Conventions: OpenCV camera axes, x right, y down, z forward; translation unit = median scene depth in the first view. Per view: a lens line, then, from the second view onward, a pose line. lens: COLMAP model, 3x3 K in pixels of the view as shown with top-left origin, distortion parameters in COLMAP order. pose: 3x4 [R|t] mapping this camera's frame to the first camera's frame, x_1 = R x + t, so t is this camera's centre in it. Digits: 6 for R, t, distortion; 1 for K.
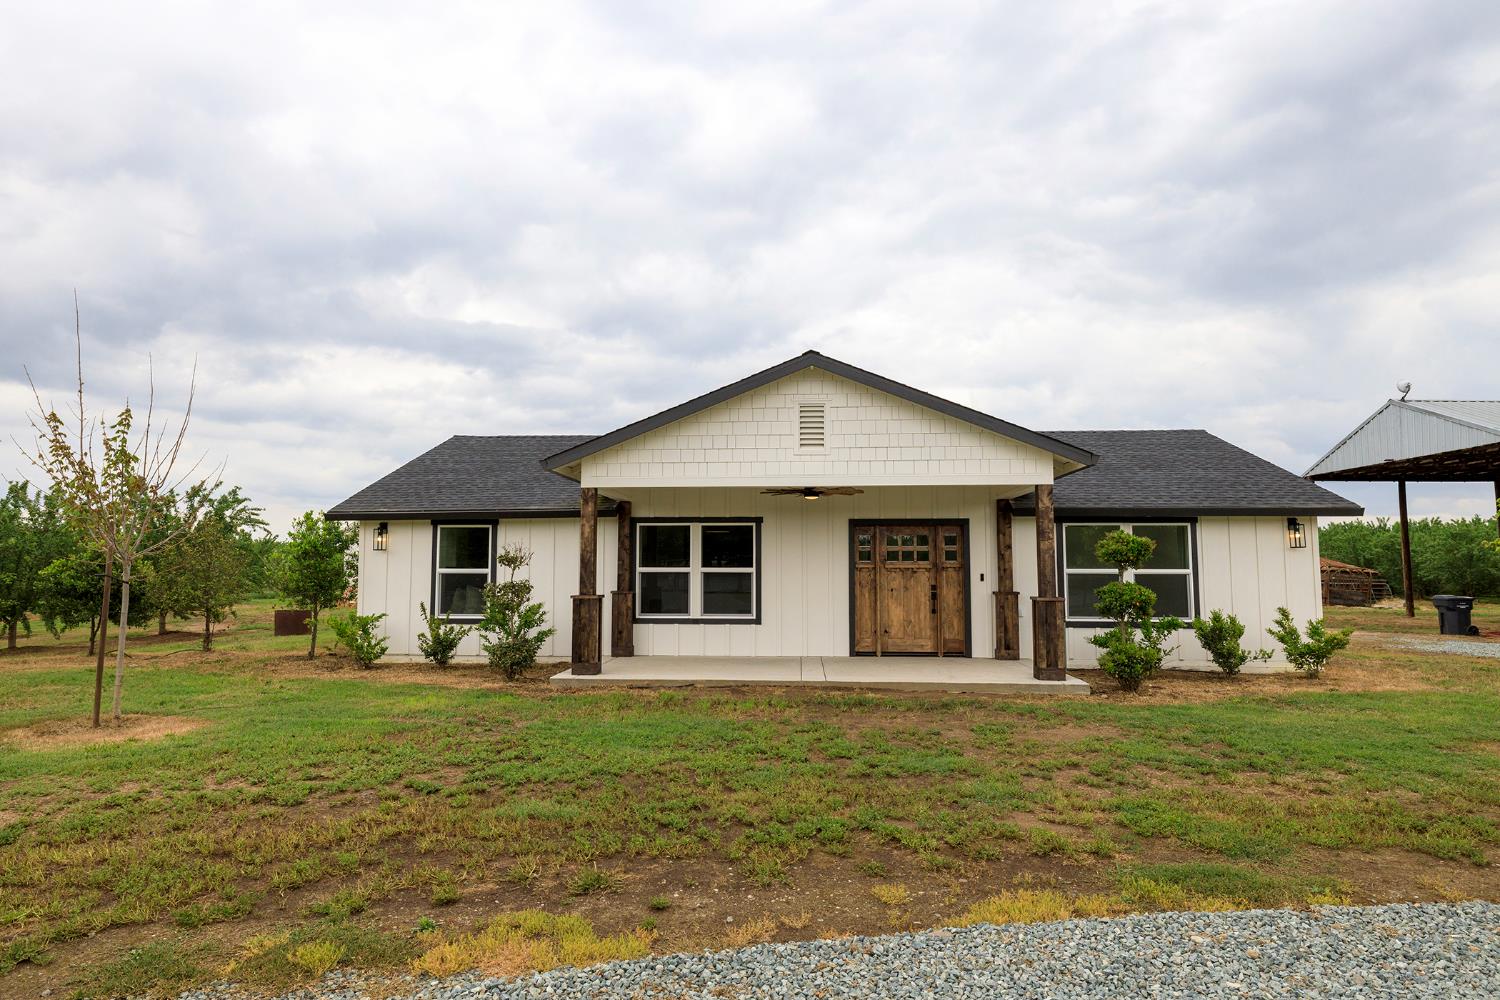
lens RADIAL K [[831.1, 0, 750.0], [0, 831.1, 500.0], [0, 0, 1]] dist [0.002191, 0.000049]
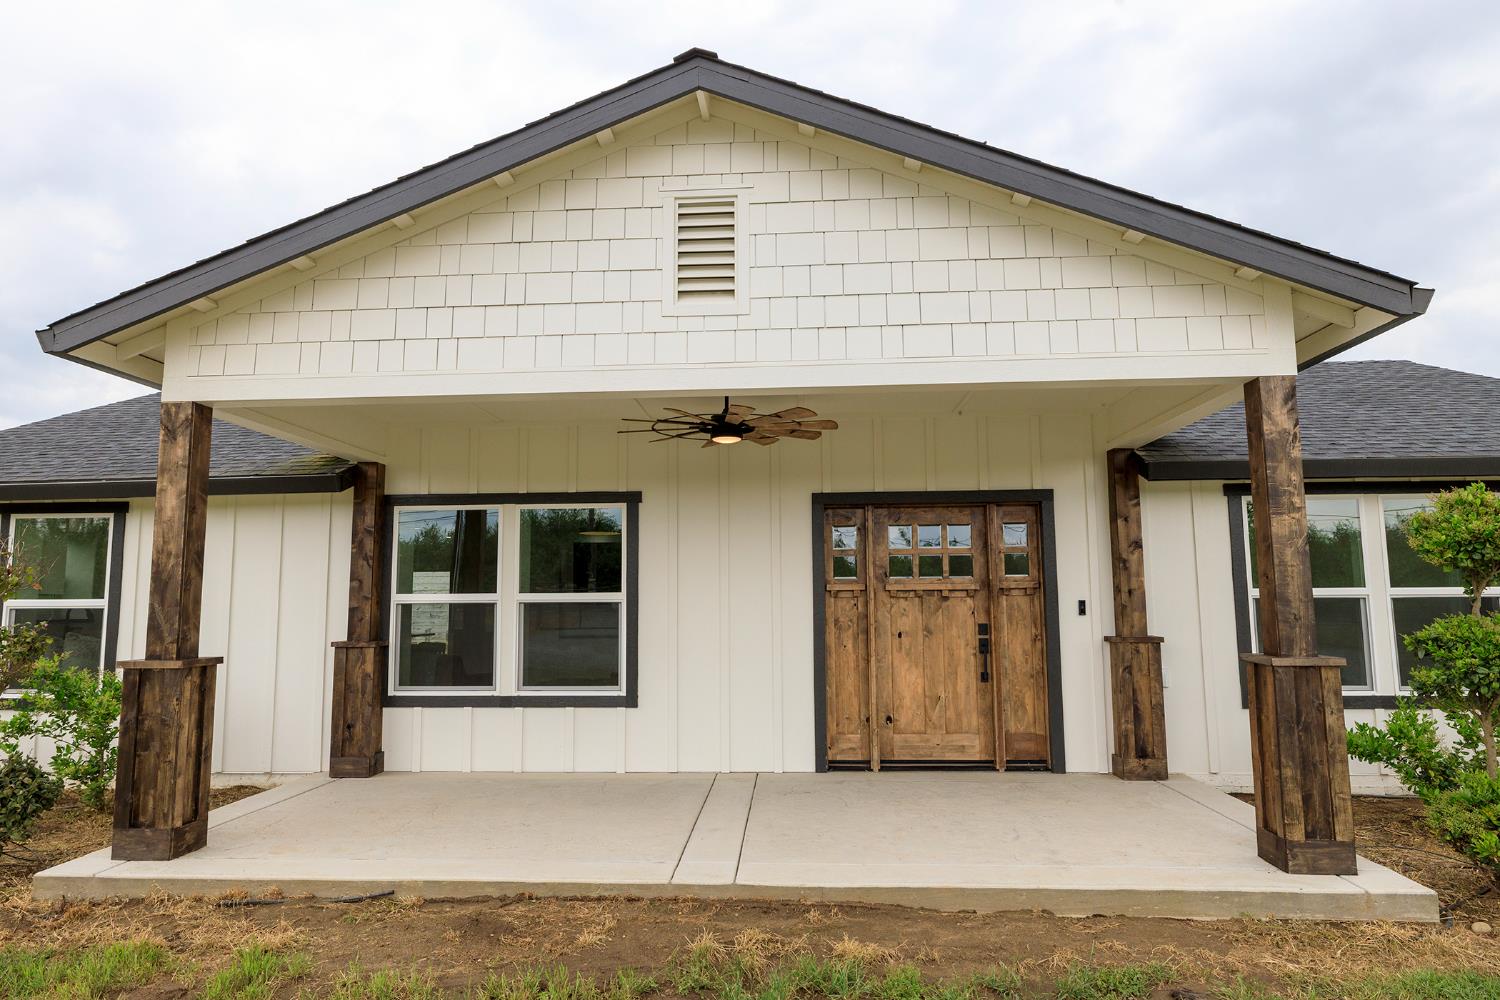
lens RADIAL K [[920.7, 0, 746.9], [0, 920.7, 497.1], [0, 0, 1]] dist [-0.004628, -0.000168]
pose [[0.999898, -0.007896, 0.011917, 0.073358], [0.008239, 0.999546, -0.028987, 0.041164], [-0.011683, 0.029082, 0.999509, 0.448529]]
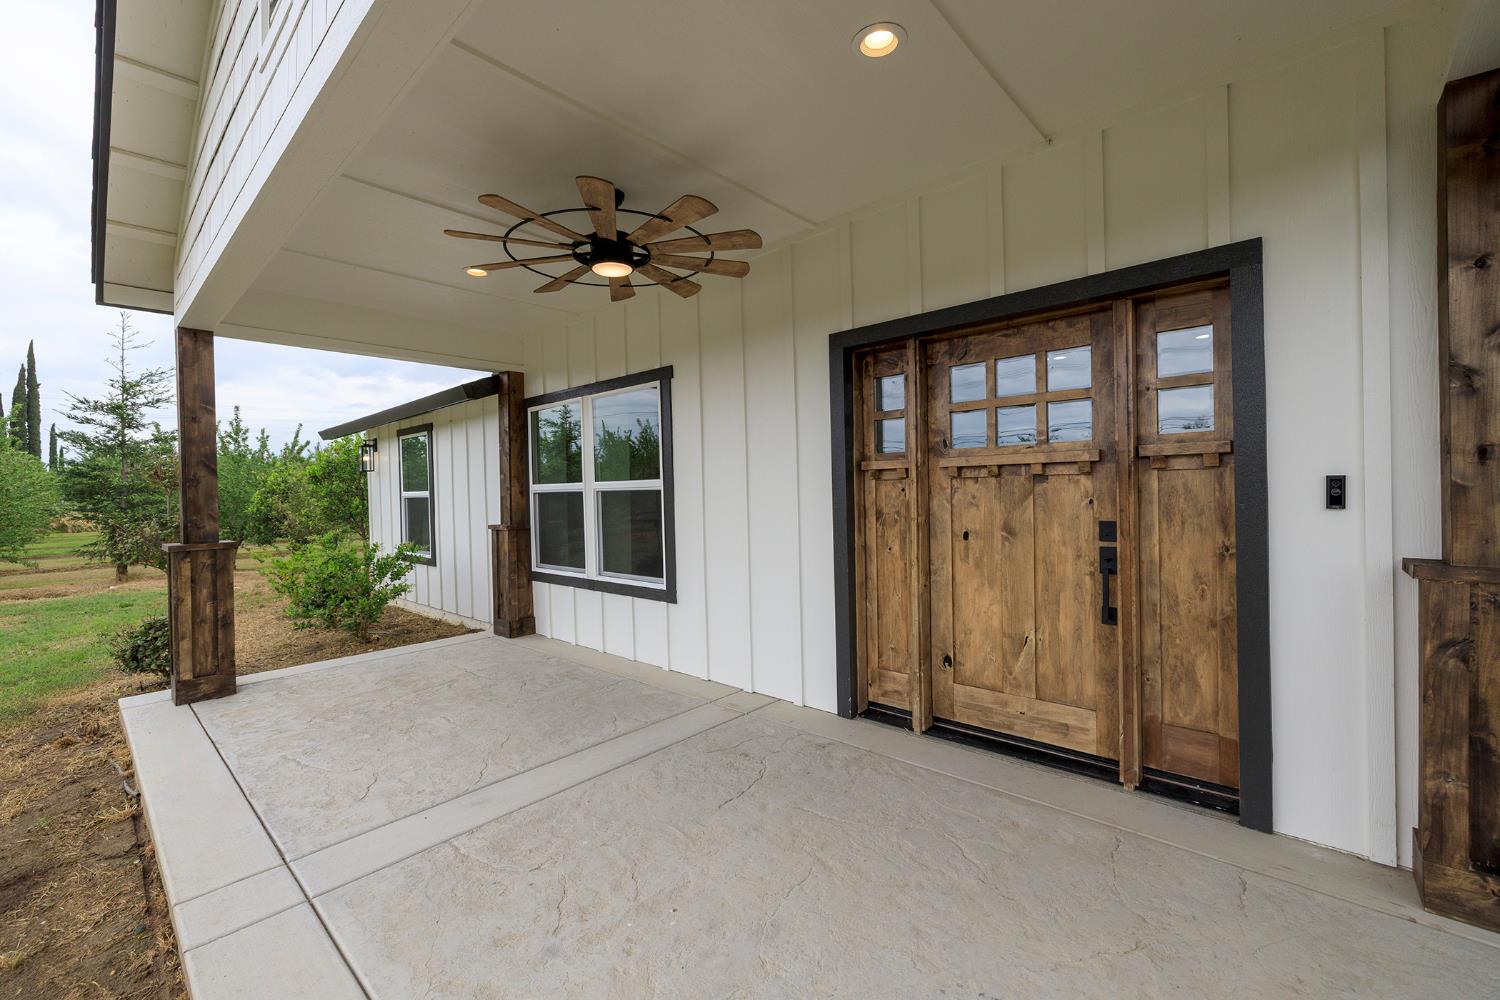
lens RADIAL K [[625.3, 0, 739.3], [0, 625.3, 494.7], [0, 0, 1]] dist [-0.002598, 0.000229]
pose [[0.782072, -0.014785, -0.623012, 0.255194], [0.075703, 0.994569, 0.071428, 0.069137], [0.618573, -0.103026, 0.778944, 0.763280]]
